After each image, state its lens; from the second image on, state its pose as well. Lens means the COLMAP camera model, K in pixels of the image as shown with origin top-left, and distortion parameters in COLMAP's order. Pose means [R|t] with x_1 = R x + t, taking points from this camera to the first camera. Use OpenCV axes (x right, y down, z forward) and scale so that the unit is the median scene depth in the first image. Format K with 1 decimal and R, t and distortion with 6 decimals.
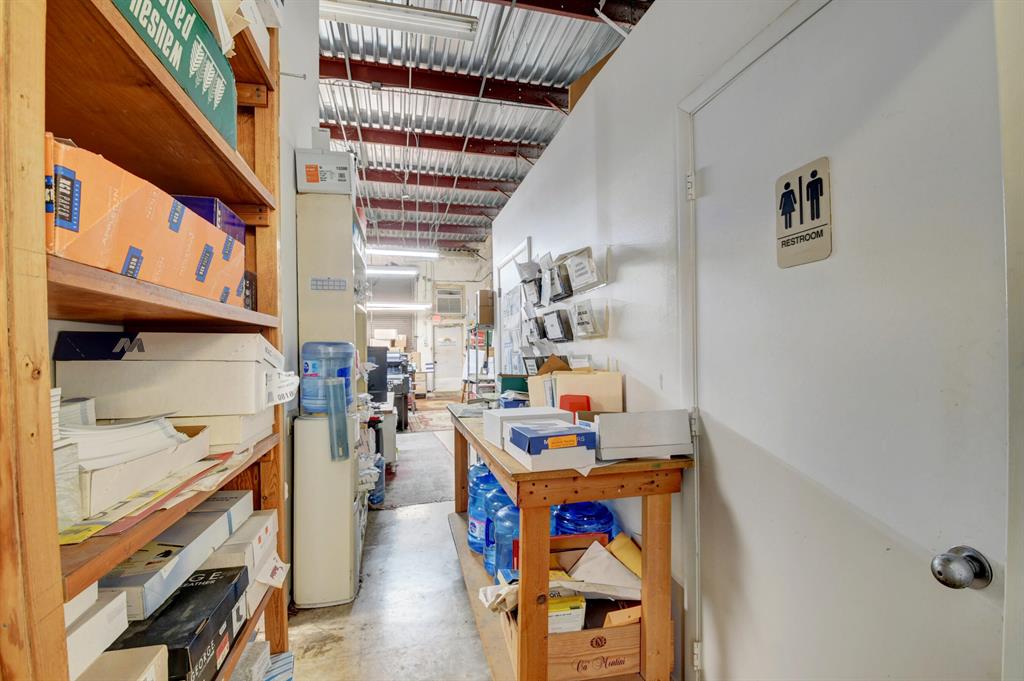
lens RADIAL K [[450.1, 0, 512.6], [0, 450.1, 346.9], [0, 0, 1]] dist [-0.000494, -0.013026]
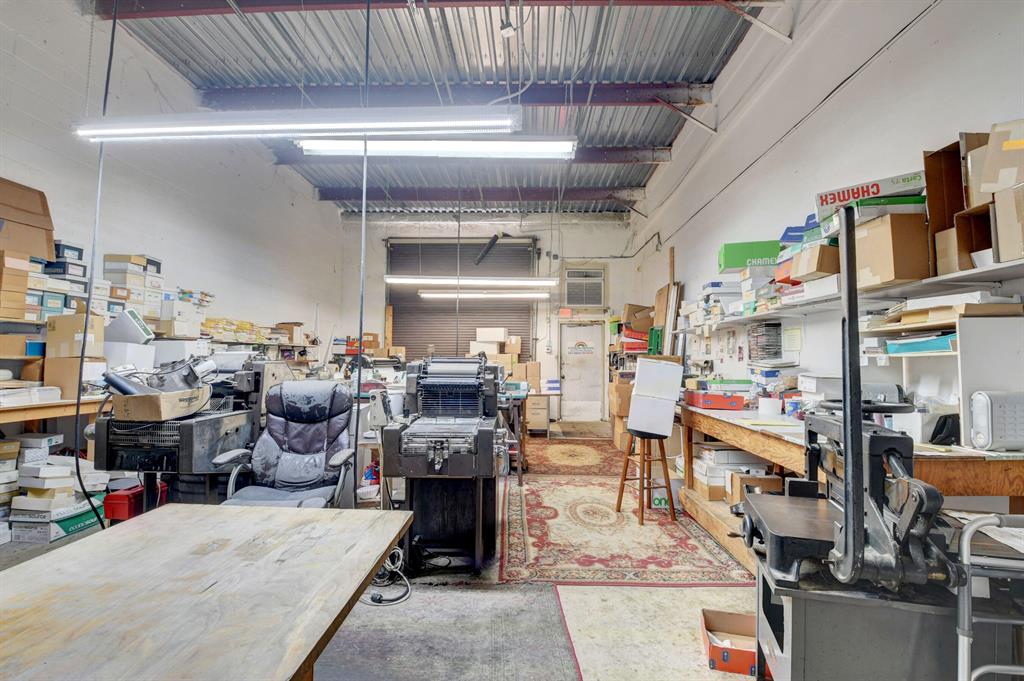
lens RADIAL K [[450.1, 0, 507.3], [0, 450.1, 341.8], [0, 0, 1]] dist [-0.000494, -0.013026]
pose [[0.958336, 0.009325, -0.285491, -0.059694], [-0.019312, 0.999295, -0.032187, 0.004032], [0.284990, 0.036360, 0.957841, 0.331212]]
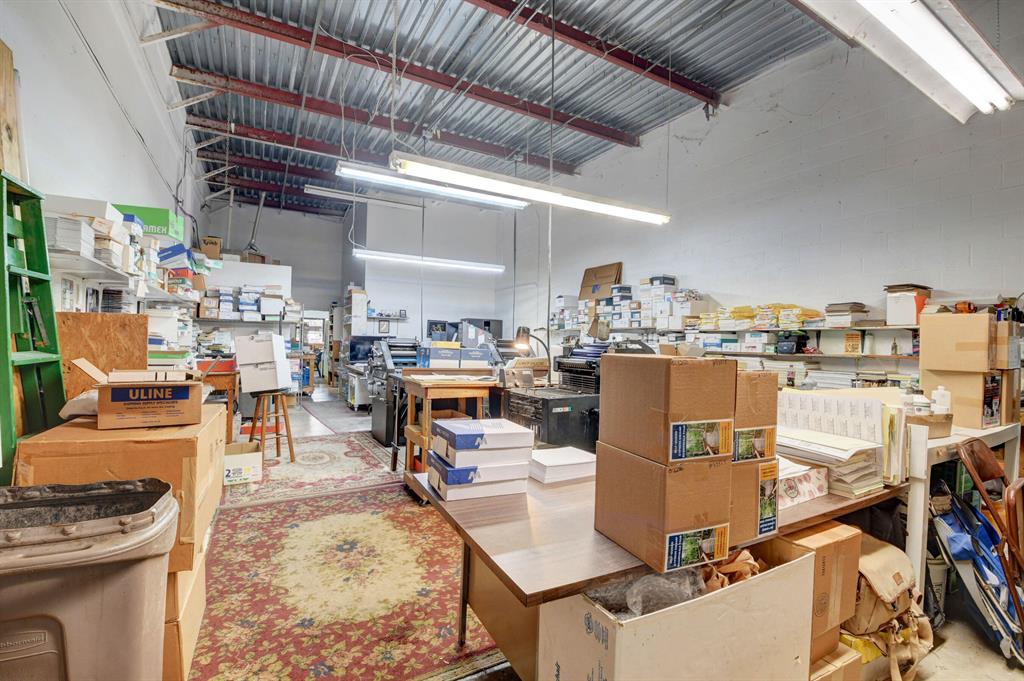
lens RADIAL K [[450.1, 0, 517.1], [0, 450.1, 339.2], [0, 0, 1]] dist [-0.000494, -0.013026]
pose [[-0.960964, -0.013316, -0.276354, -0.137006], [-0.012443, 0.999911, -0.004914, 0.006894], [0.276394, -0.001284, -0.961043, 0.969803]]
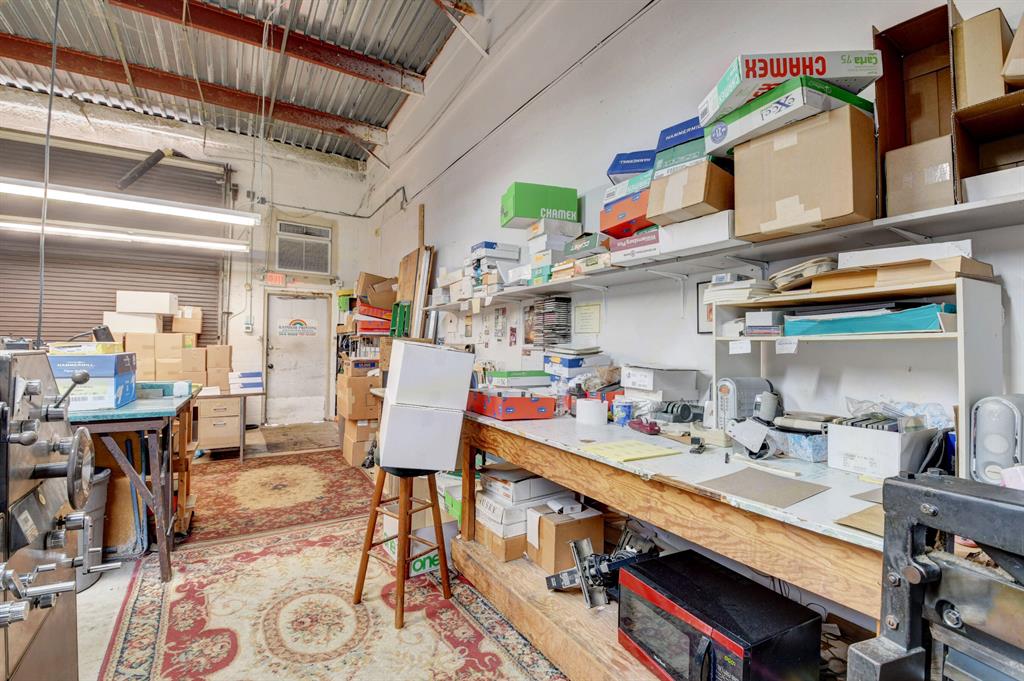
lens RADIAL K [[450.1, 0, 512.4], [0, 450.1, 343.2], [0, 0, 1]] dist [-0.000494, -0.013026]
pose [[0.950718, 0.028241, 0.308768, -0.071617], [-0.027116, 0.999601, -0.007936, 0.004928], [-0.308869, -0.000827, 0.951104, 0.446658]]
